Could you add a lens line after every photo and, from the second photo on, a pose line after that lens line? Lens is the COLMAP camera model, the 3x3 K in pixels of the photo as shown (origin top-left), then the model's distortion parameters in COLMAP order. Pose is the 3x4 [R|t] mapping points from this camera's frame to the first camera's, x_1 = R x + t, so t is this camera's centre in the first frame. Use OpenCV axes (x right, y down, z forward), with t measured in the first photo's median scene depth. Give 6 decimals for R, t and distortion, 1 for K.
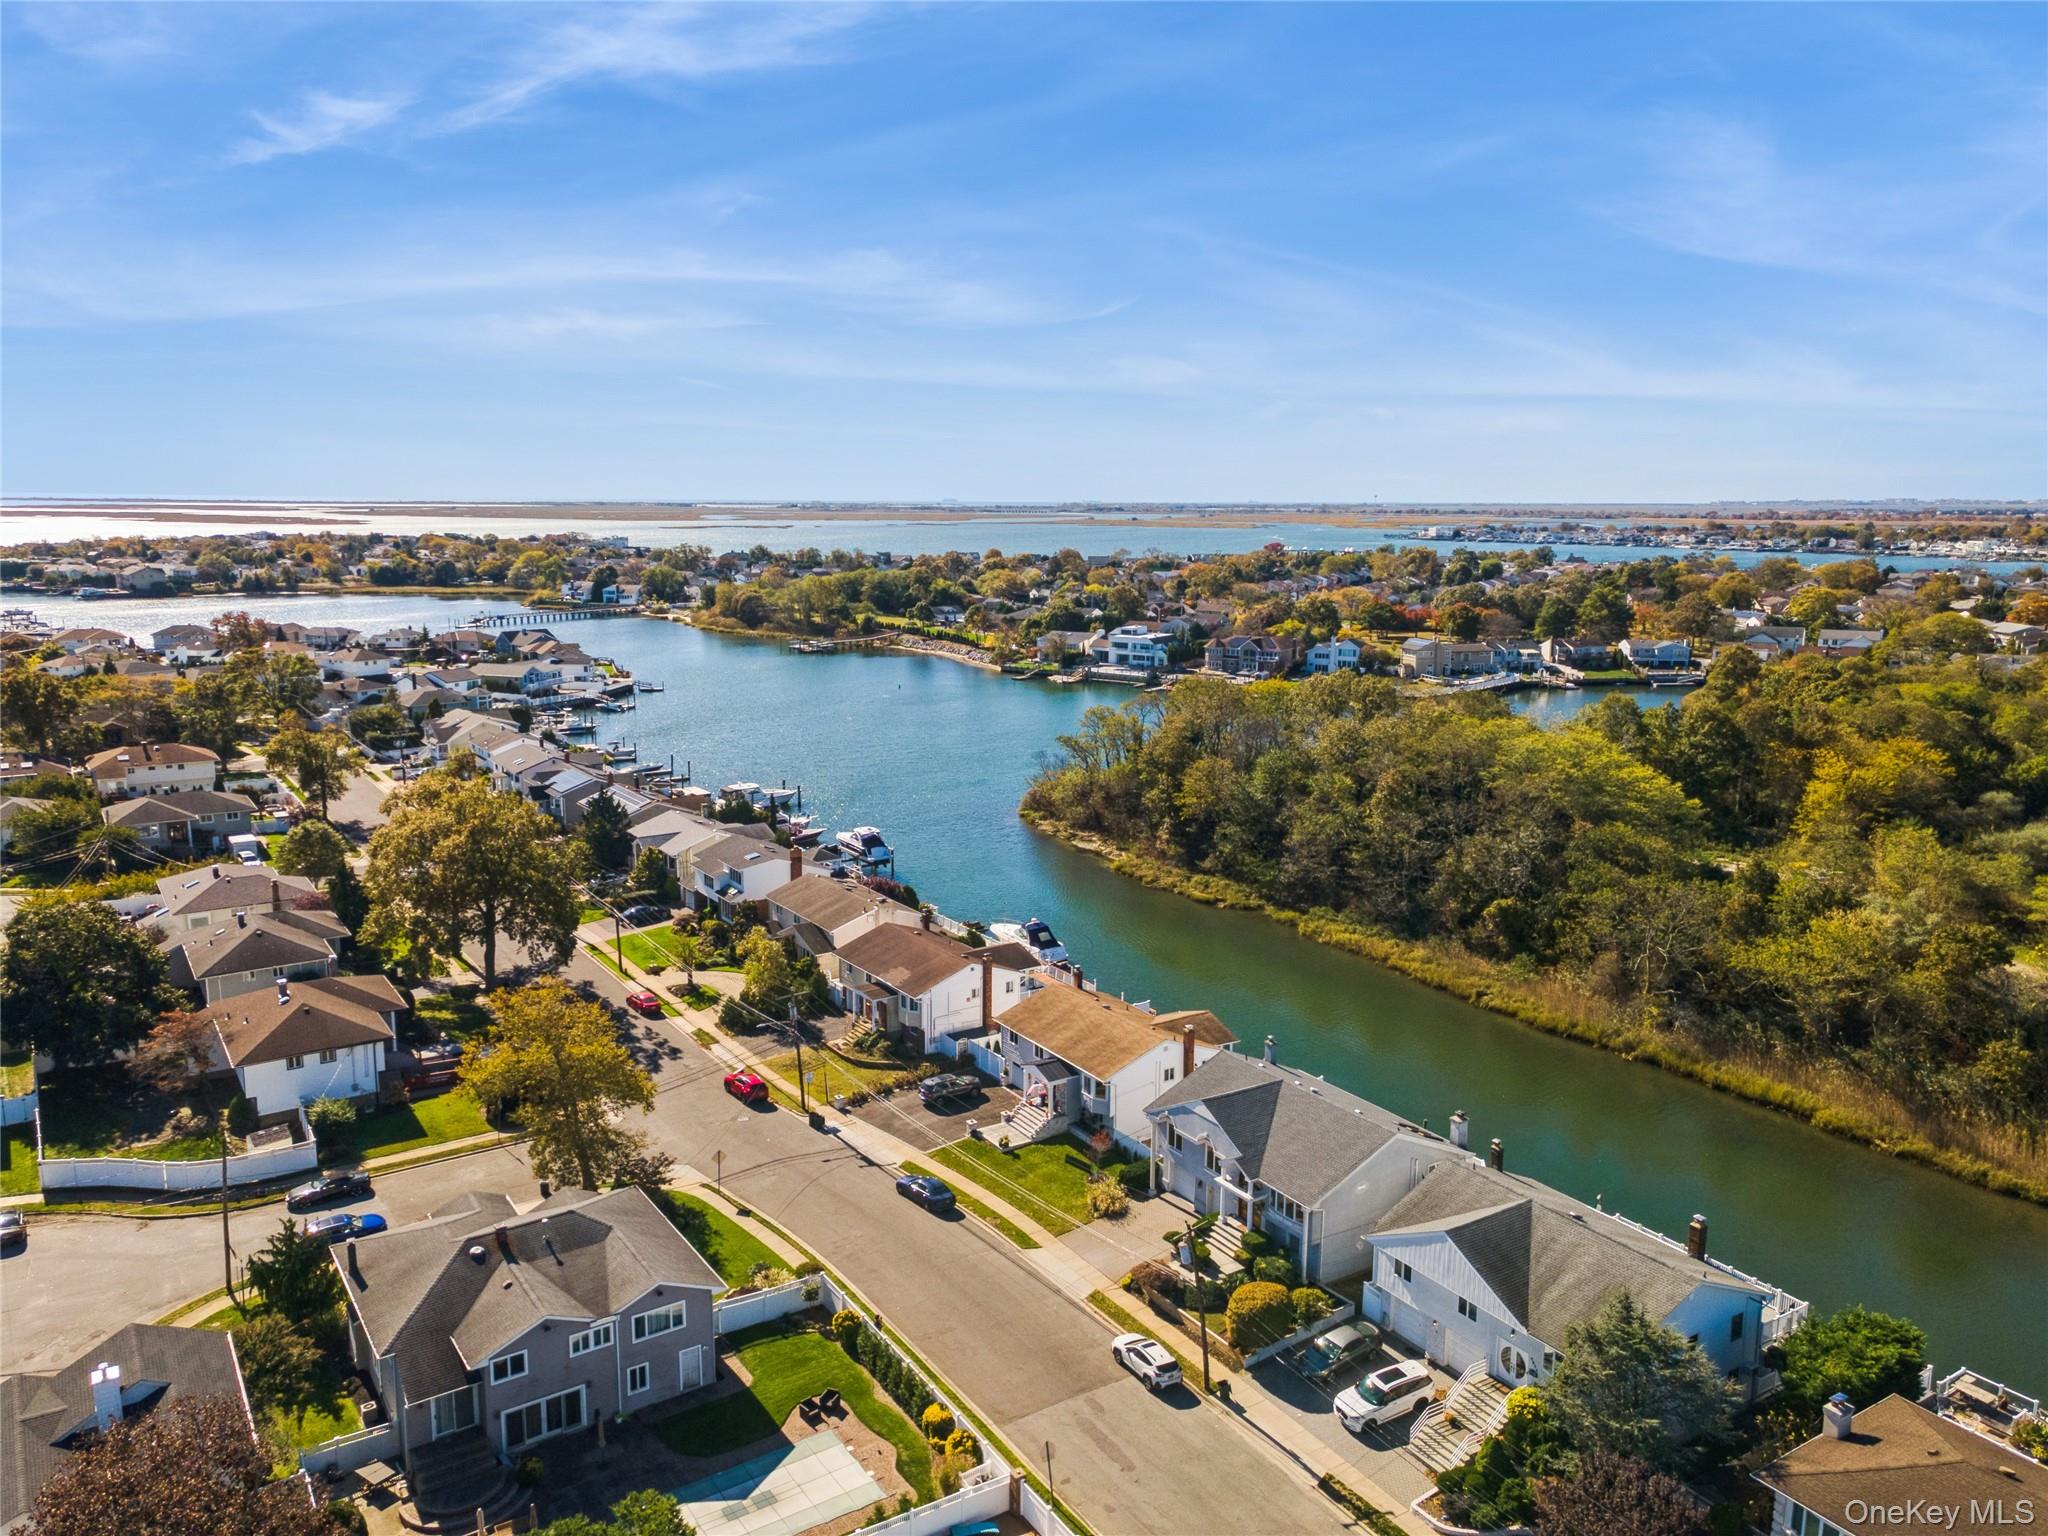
lens RADIAL K [[1486.0, 0, 1015.5], [0, 1486.0, 772.4], [0, 0, 1]] dist [0.042957, 0.003445]
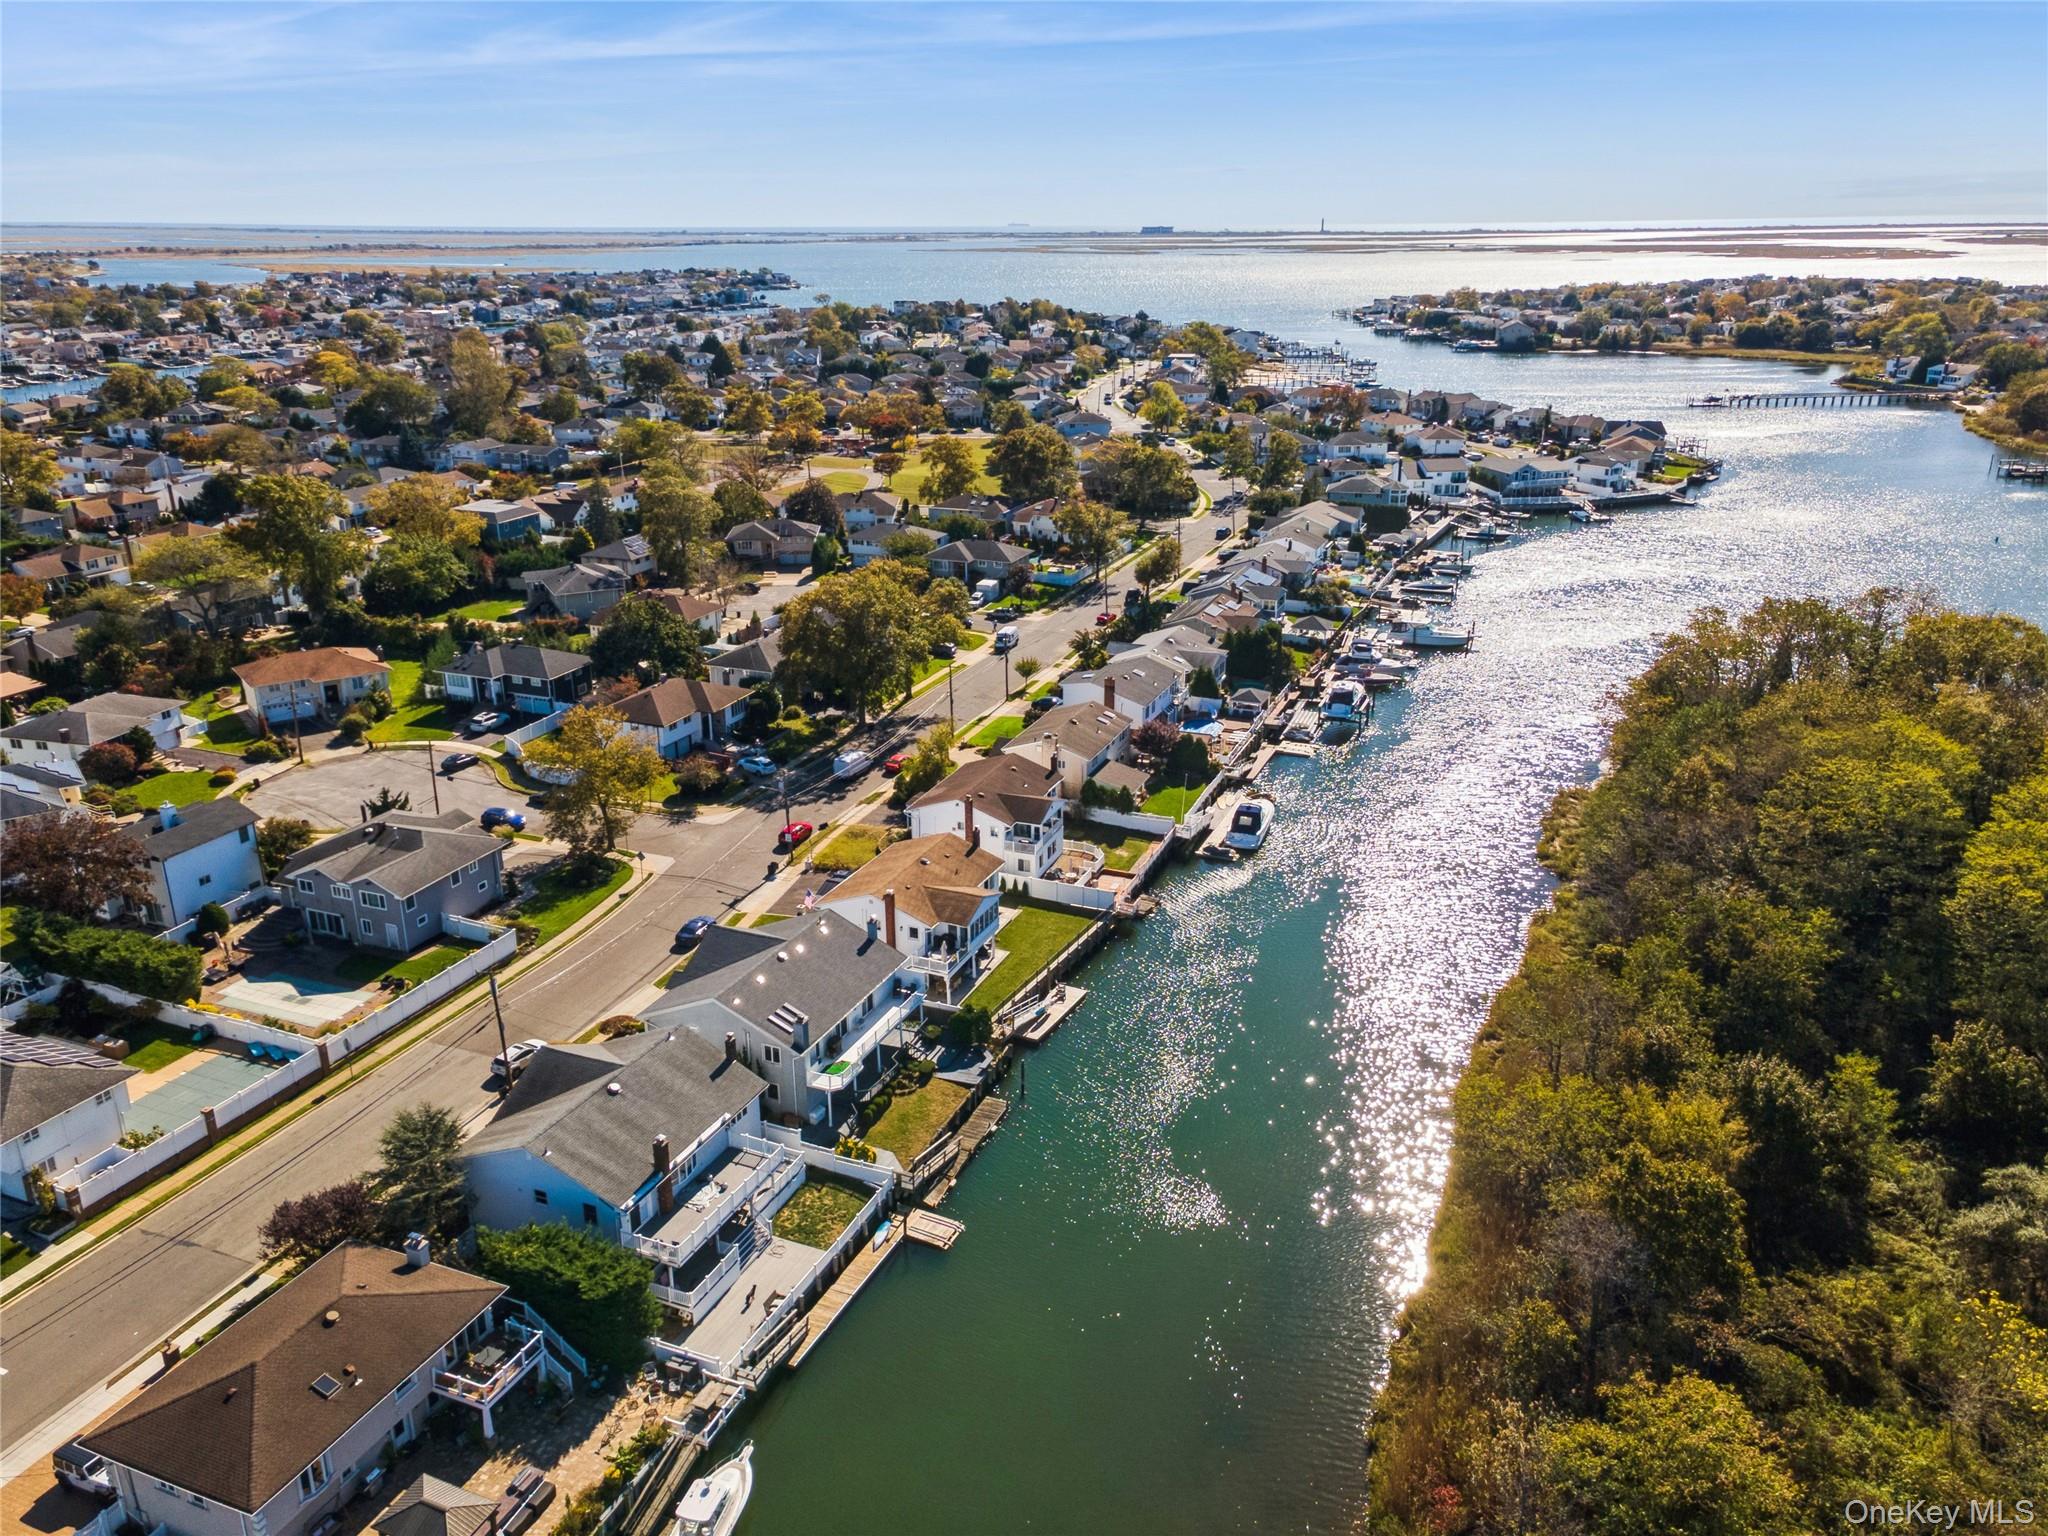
lens RADIAL K [[1533.6, 0, 1024.0], [0, 1533.6, 768.0], [0, 0, 1]] dist [0.043634, 0.000667]
pose [[0.565976, 0.269521, -0.779121, 0.825042], [-0.143573, 0.962833, 0.228777, -0.154979], [0.811824, -0.017621, 0.583637, 0.320652]]
